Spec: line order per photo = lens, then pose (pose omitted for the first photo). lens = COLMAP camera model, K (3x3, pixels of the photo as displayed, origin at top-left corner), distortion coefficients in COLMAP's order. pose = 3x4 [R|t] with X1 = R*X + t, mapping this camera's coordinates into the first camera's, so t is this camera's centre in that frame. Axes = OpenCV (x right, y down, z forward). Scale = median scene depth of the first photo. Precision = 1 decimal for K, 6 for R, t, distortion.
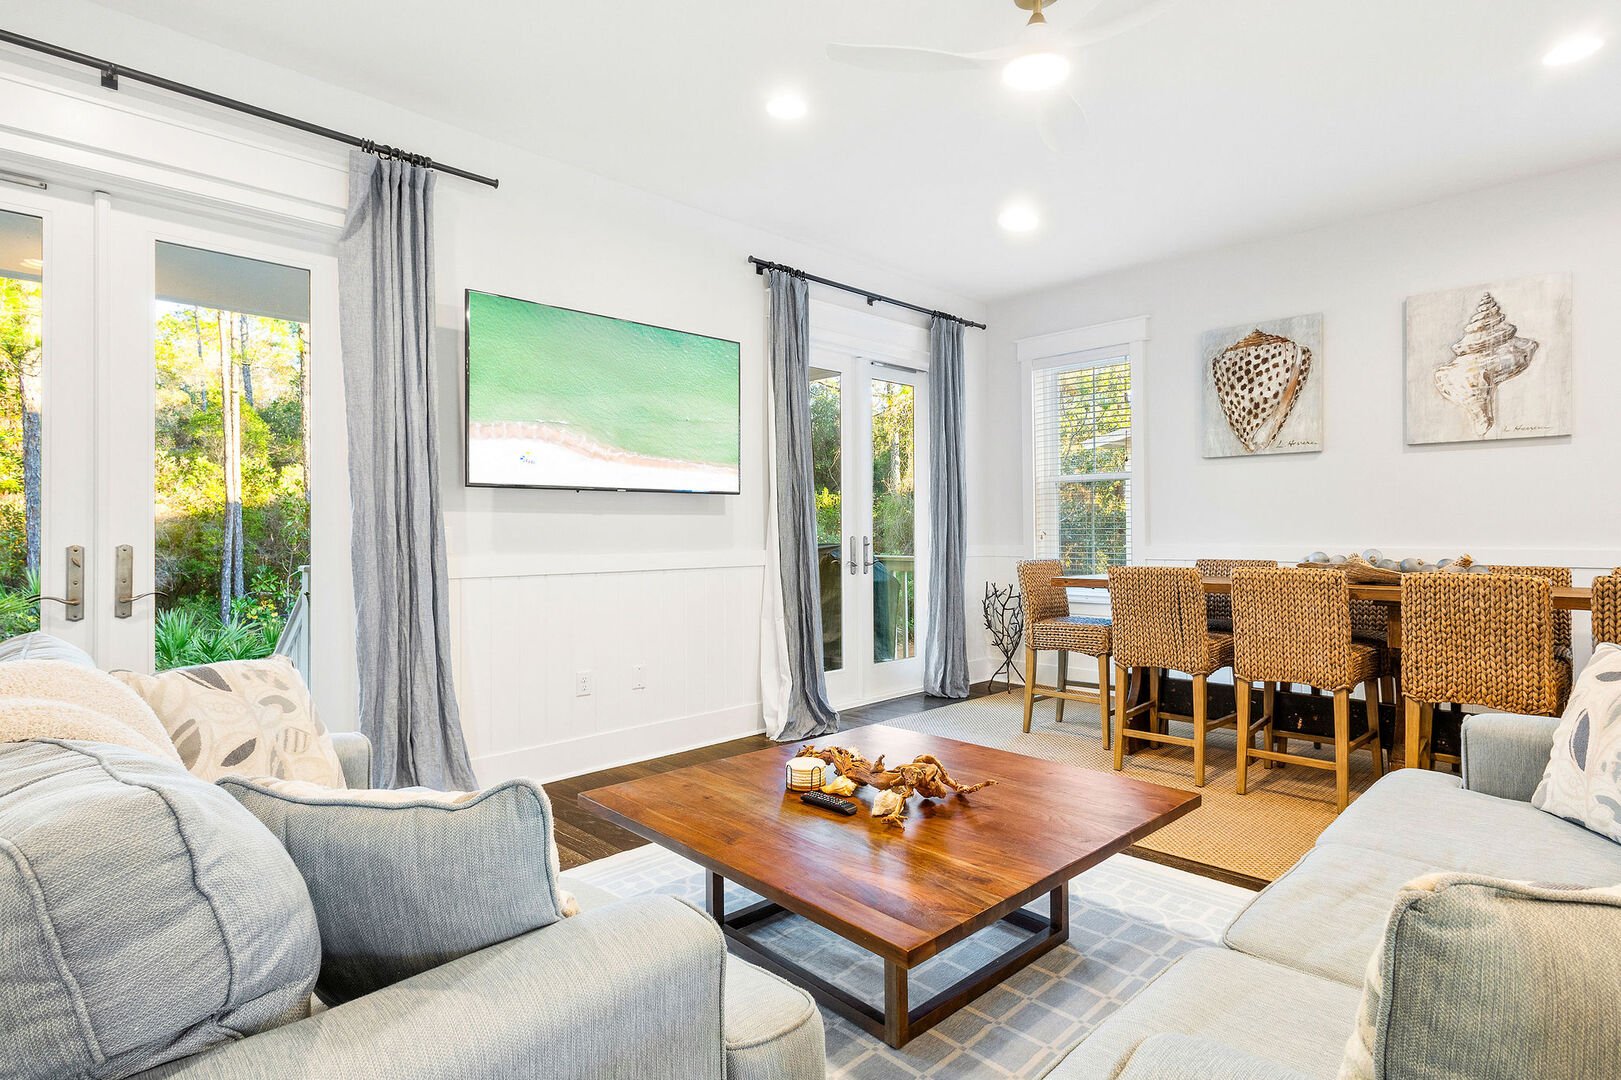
lens RADIAL K [[749.2, 0, 808.8], [0, 749.2, 503.3], [0, 0, 1]] dist [0.002156, 0.000068]
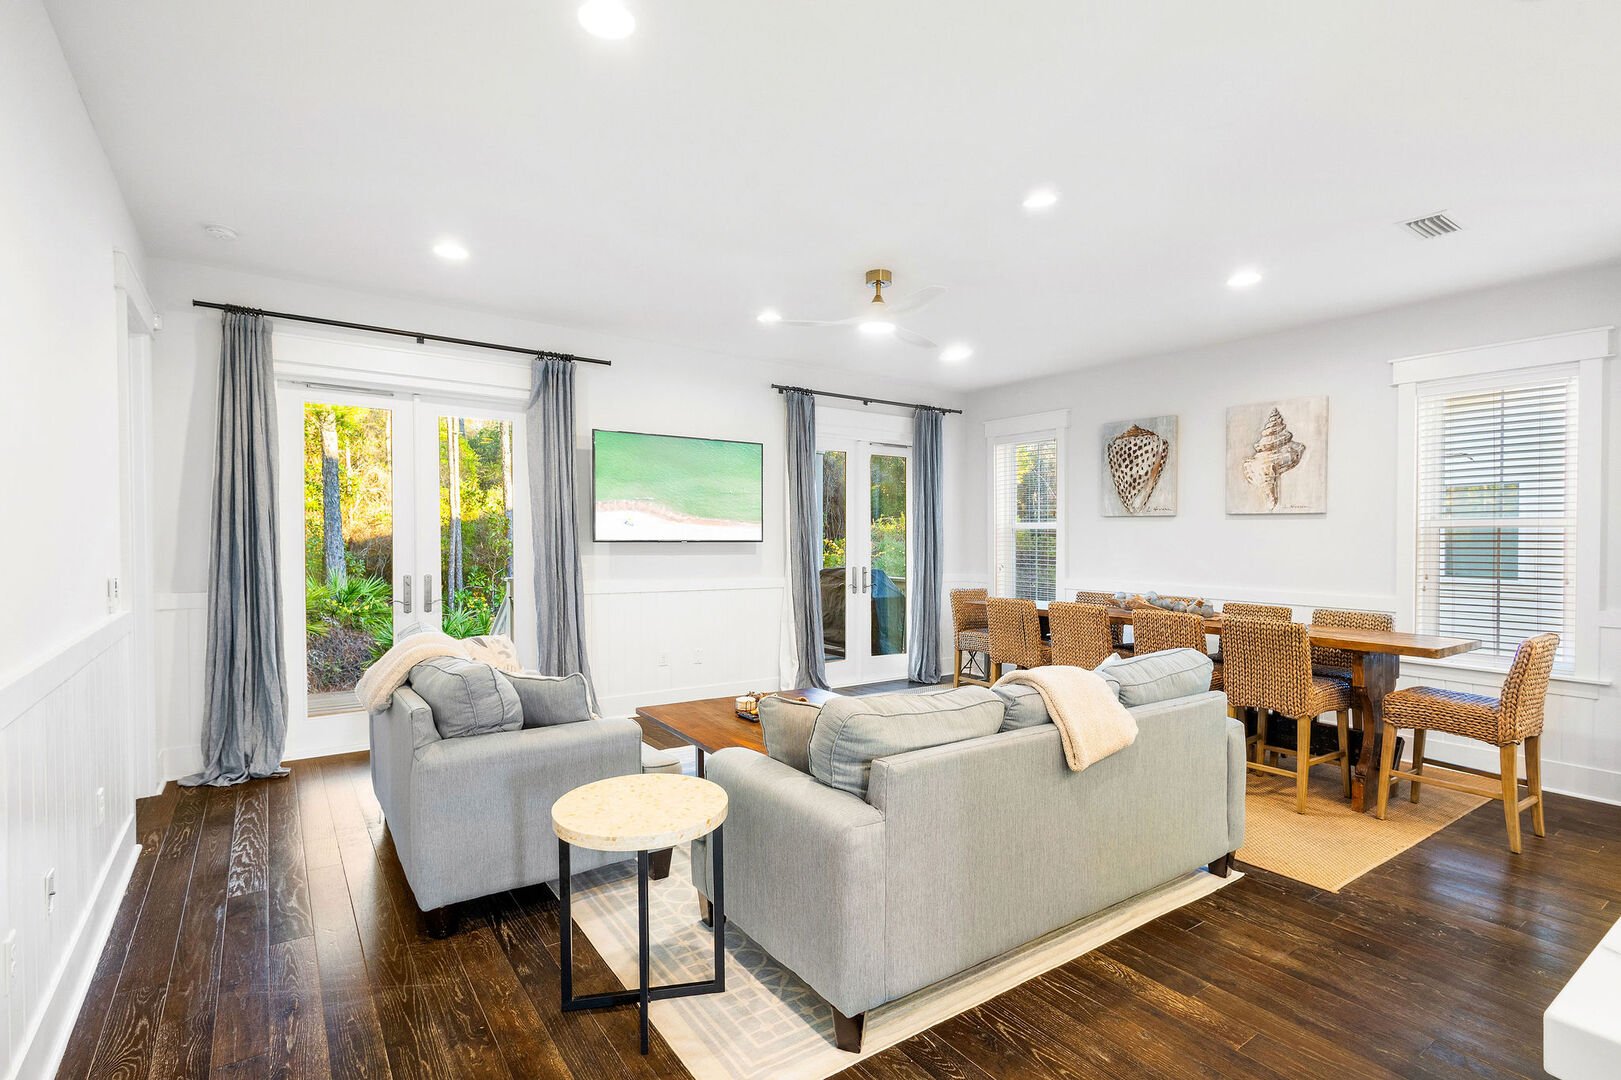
lens RADIAL K [[744.5, 0, 812.8], [0, 744.5, 523.6], [0, 0, 1]] dist [0.000369, 0.000037]
pose [[0.981074, 0.009308, -0.193407, 0.289469], [-0.003825, 0.999581, 0.028706, -0.089540], [0.193593, -0.027423, 0.980699, -0.458694]]
